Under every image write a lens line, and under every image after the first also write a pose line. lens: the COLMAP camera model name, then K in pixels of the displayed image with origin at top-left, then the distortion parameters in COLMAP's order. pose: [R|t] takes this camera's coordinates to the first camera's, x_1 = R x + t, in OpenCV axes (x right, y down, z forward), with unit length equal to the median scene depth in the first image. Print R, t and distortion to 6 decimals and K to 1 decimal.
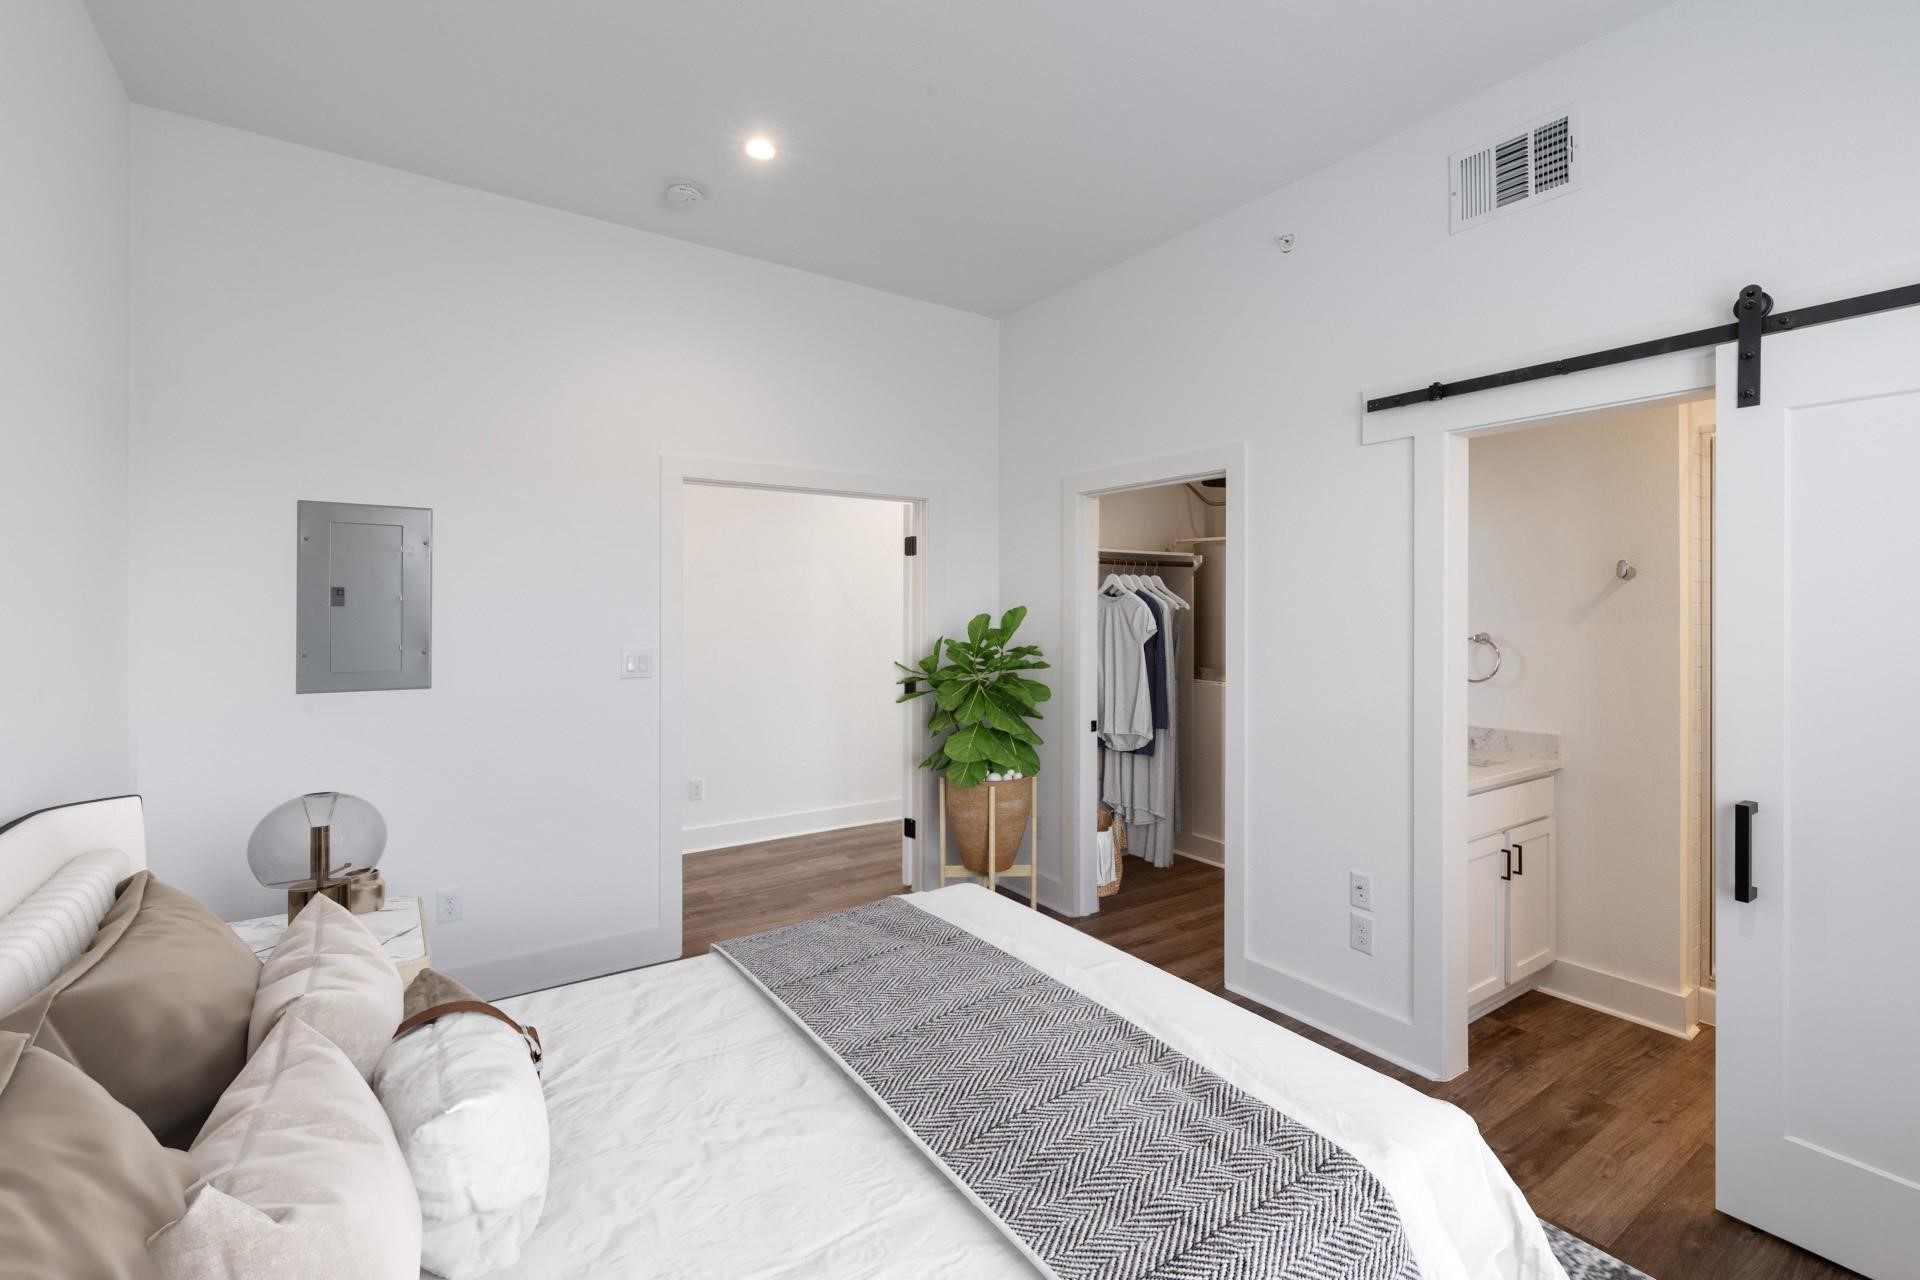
lens RADIAL K [[852.2, 0, 963.3], [0, 852.2, 623.8], [0, 0, 1]] dist [0.001698, -0.000002]
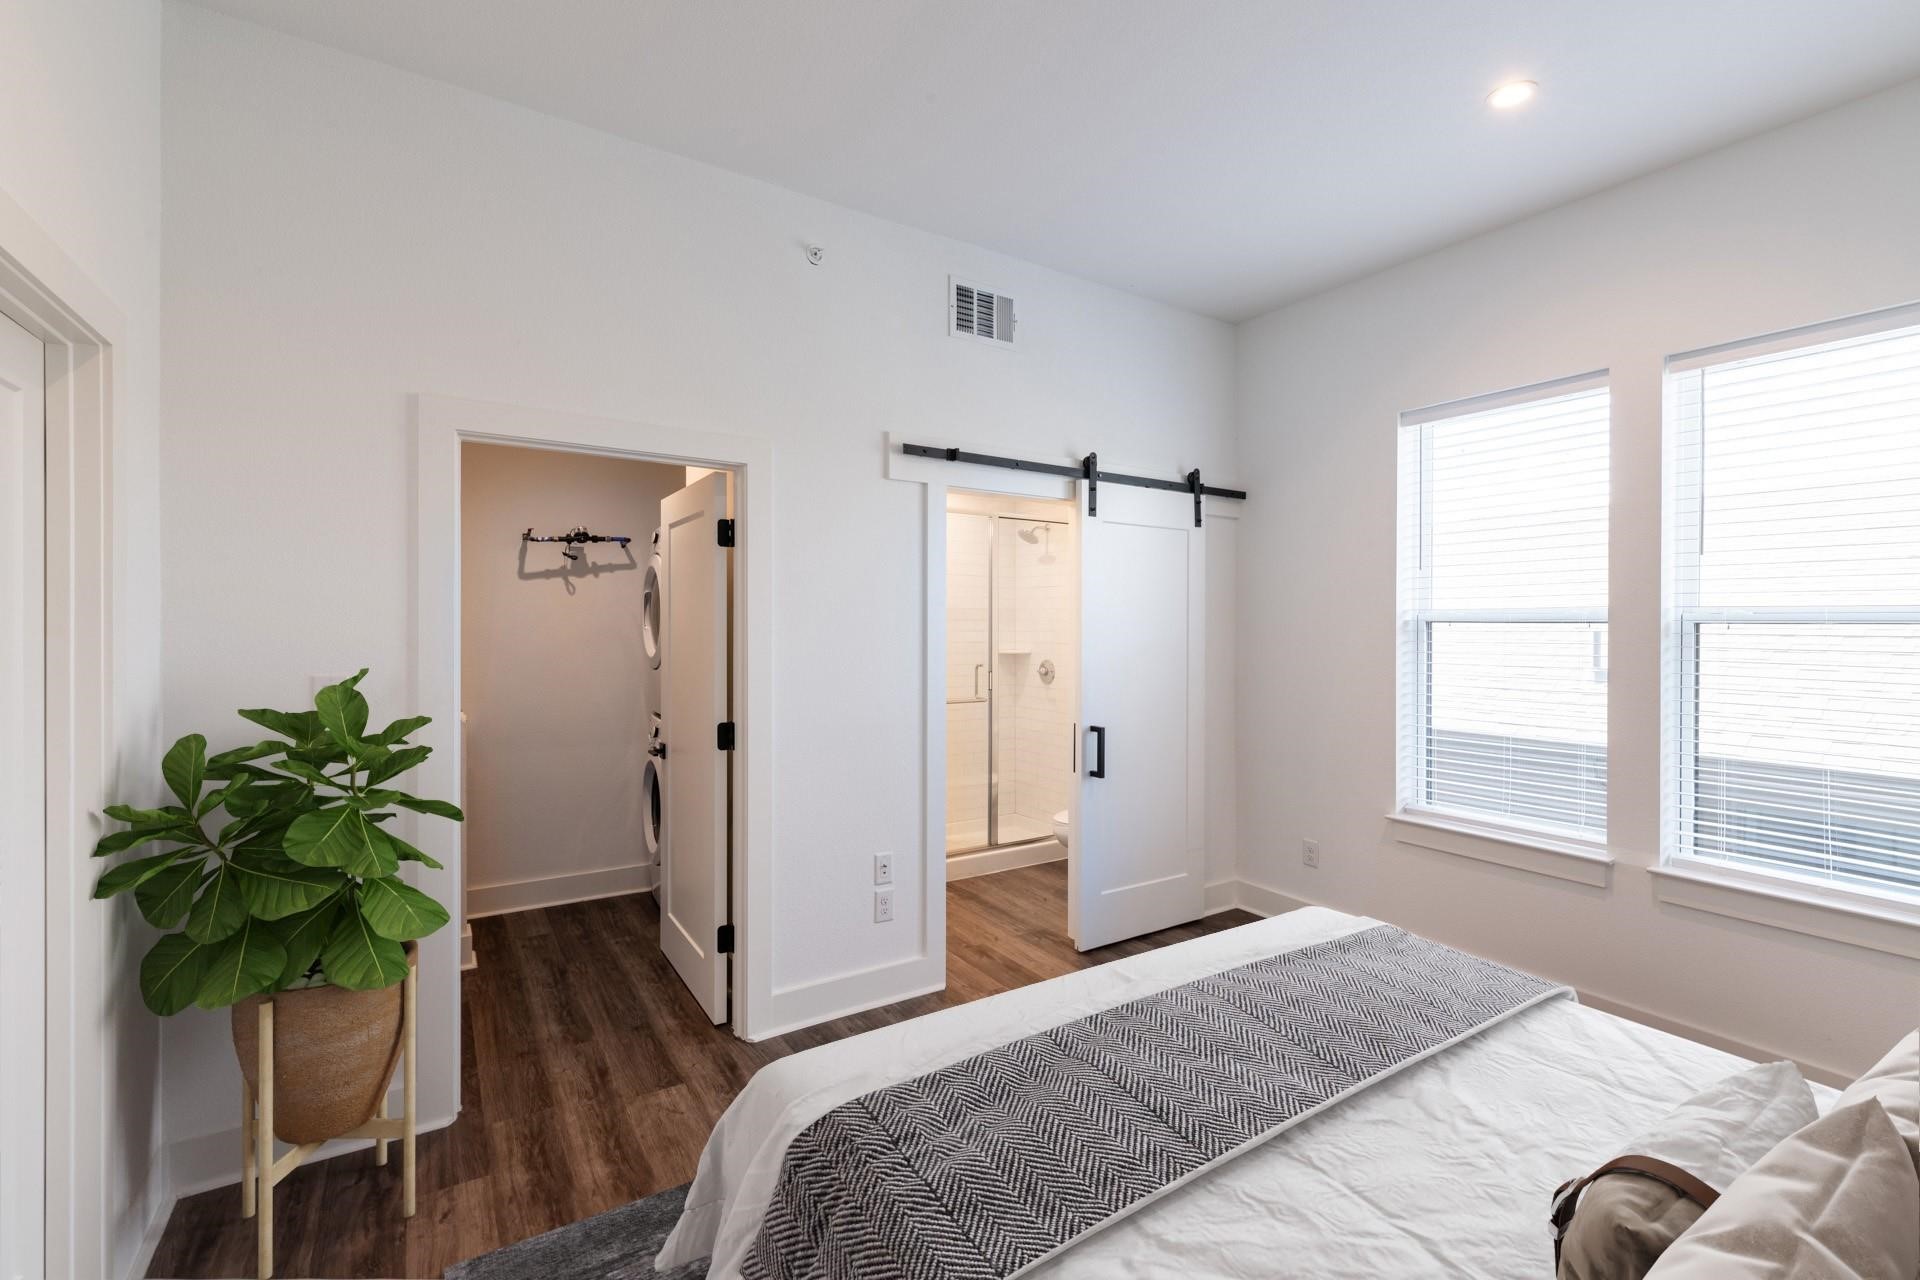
lens RADIAL K [[852.2, 0, 965.9], [0, 852.2, 651.8], [0, 0, 1]] dist [0.001698, -0.000002]
pose [[0.012383, -0.018135, 0.999759, -0.843006], [0.016520, 0.999703, 0.017929, 0.004958], [-0.999787, 0.016294, 0.012679, 1.097595]]
